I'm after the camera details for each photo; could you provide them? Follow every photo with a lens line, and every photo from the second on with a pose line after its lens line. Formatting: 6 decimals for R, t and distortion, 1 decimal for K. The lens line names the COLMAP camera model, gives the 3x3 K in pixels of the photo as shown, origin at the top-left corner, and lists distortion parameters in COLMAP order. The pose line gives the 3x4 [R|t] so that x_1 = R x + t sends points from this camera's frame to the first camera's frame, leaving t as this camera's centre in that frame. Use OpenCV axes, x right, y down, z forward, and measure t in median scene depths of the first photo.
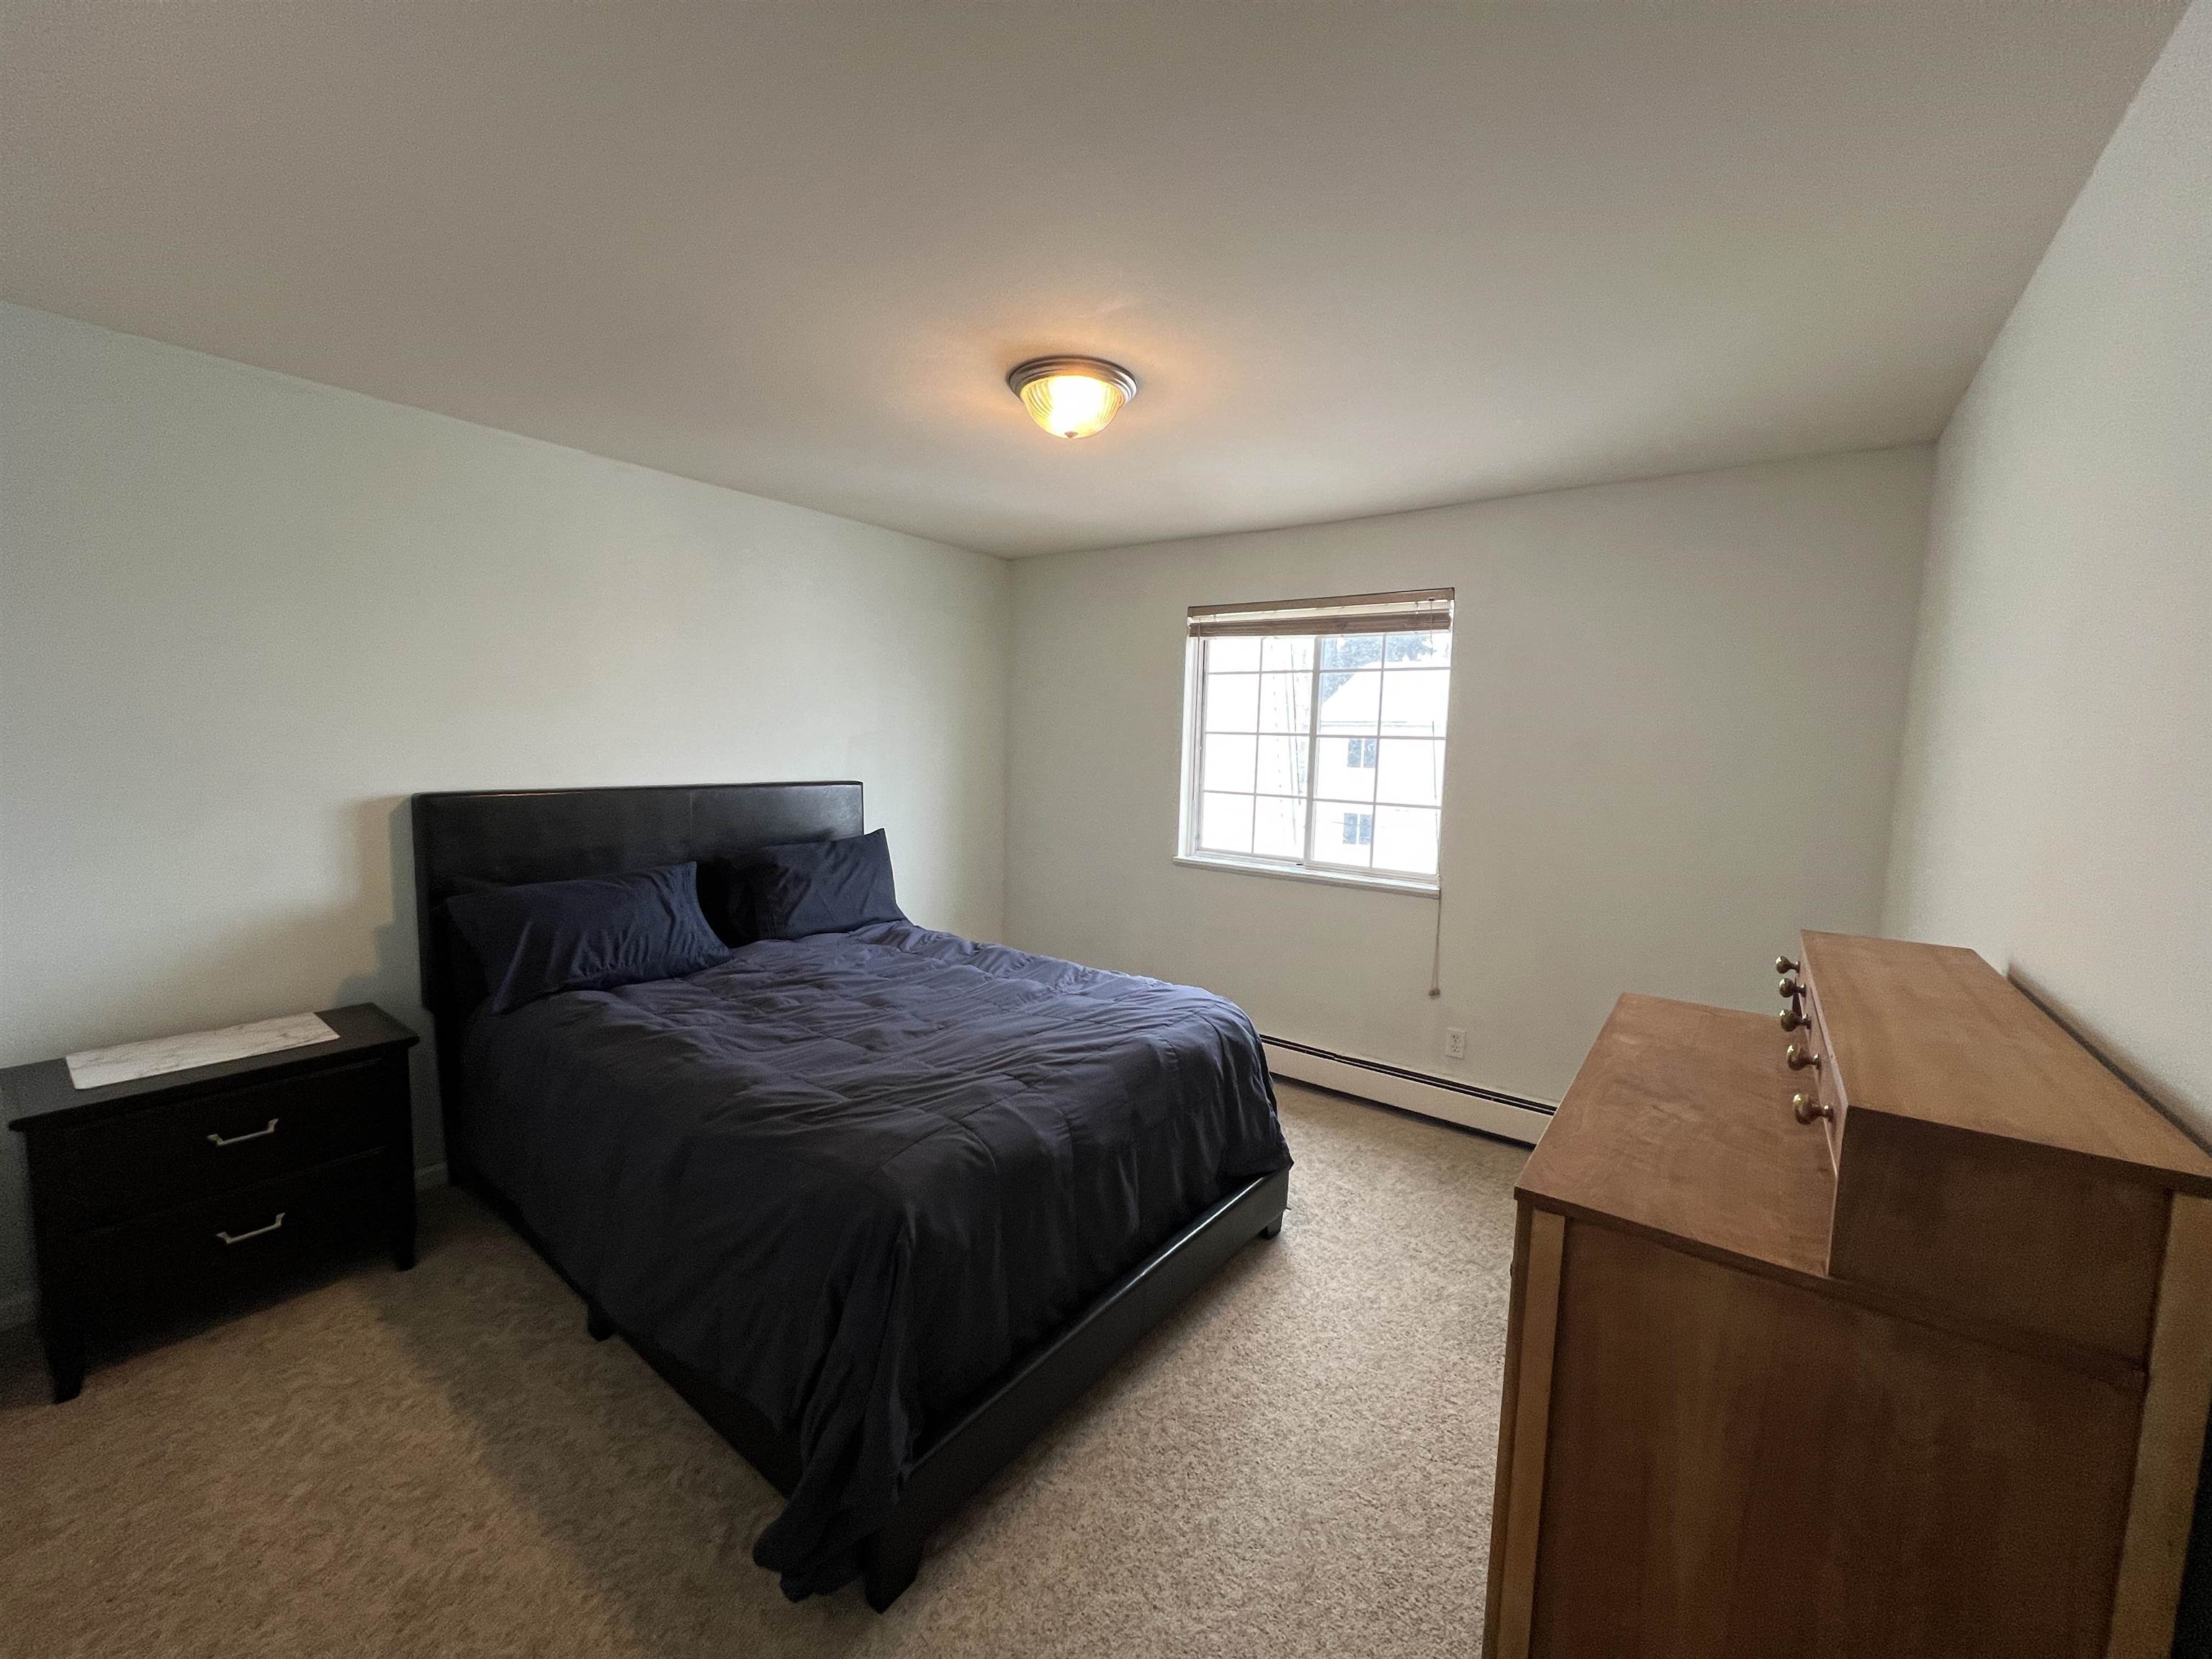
lens RADIAL K [[877.5, 0, 1106.0], [0, 877.5, 829.5], [0, 0, 1]] dist [-0.000134, -0.000047]
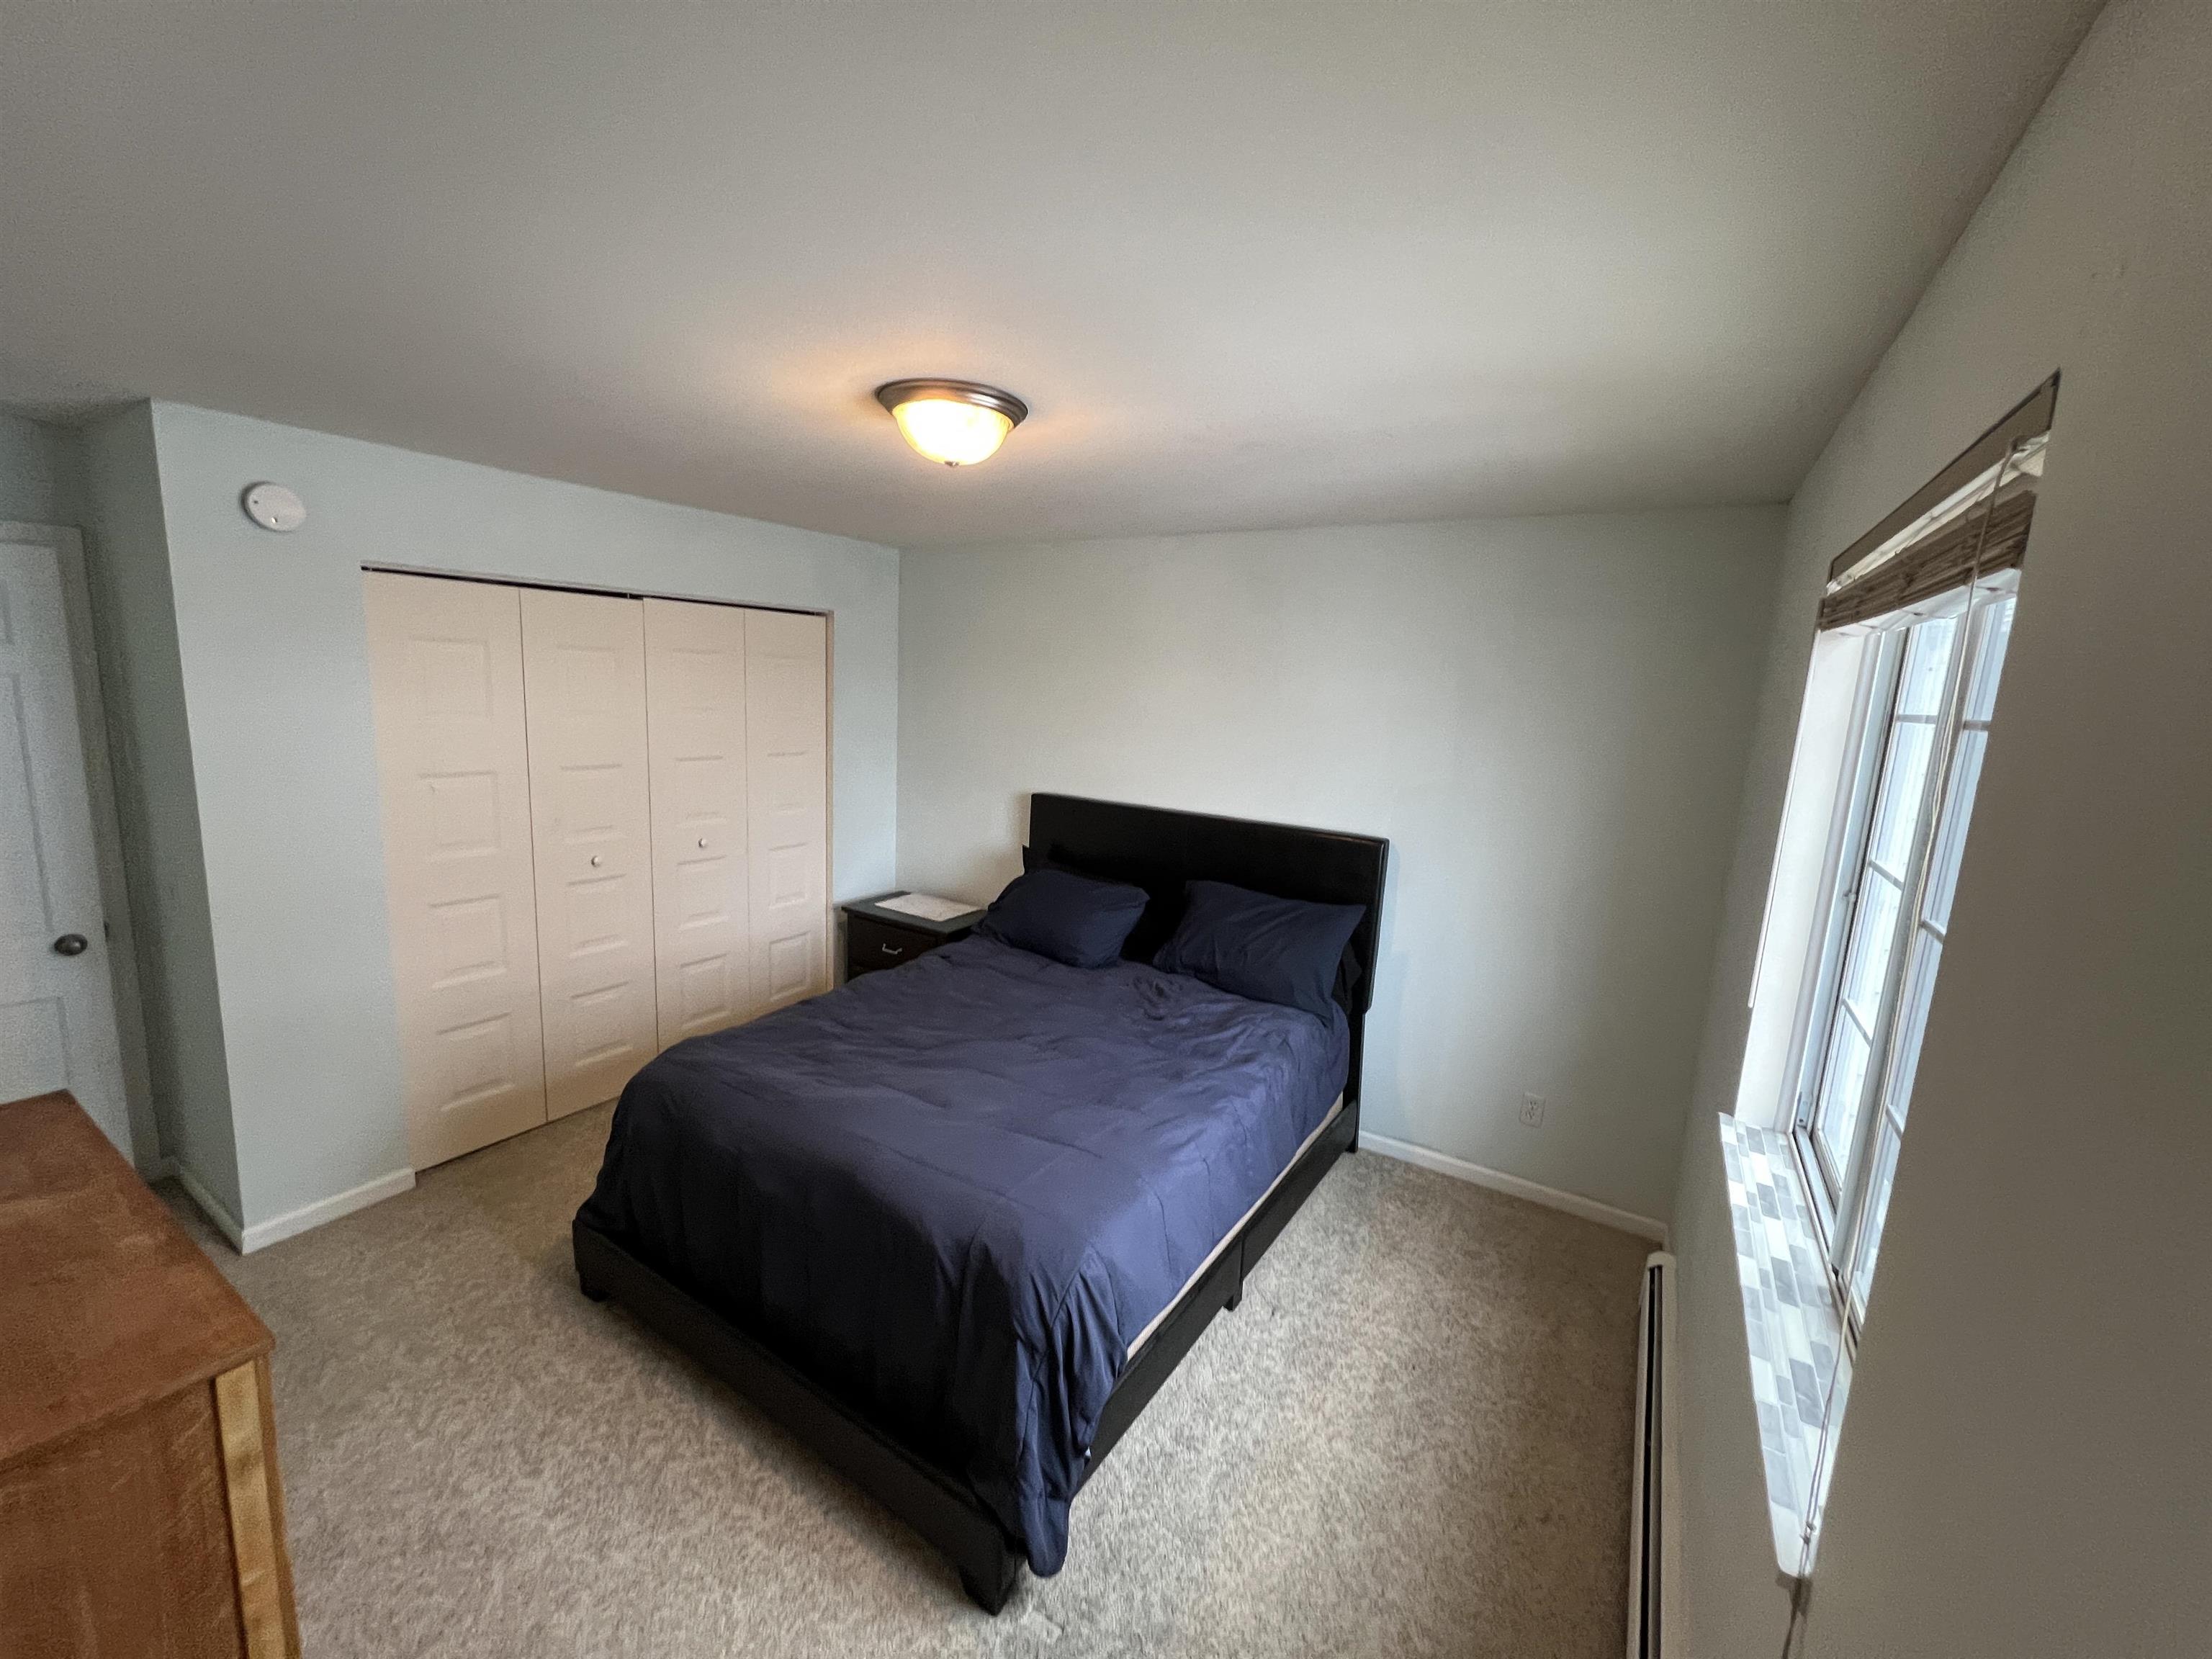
lens RADIAL K [[877.5, 0, 1106.0], [0, 877.5, 829.5], [0, 0, 1]] dist [-0.000134, -0.000047]
pose [[0.068308, 0.144025, -0.987214, 0.903348], [-0.145332, 0.980406, 0.132976, -0.235547], [0.987022, 0.134391, 0.087901, 1.148315]]
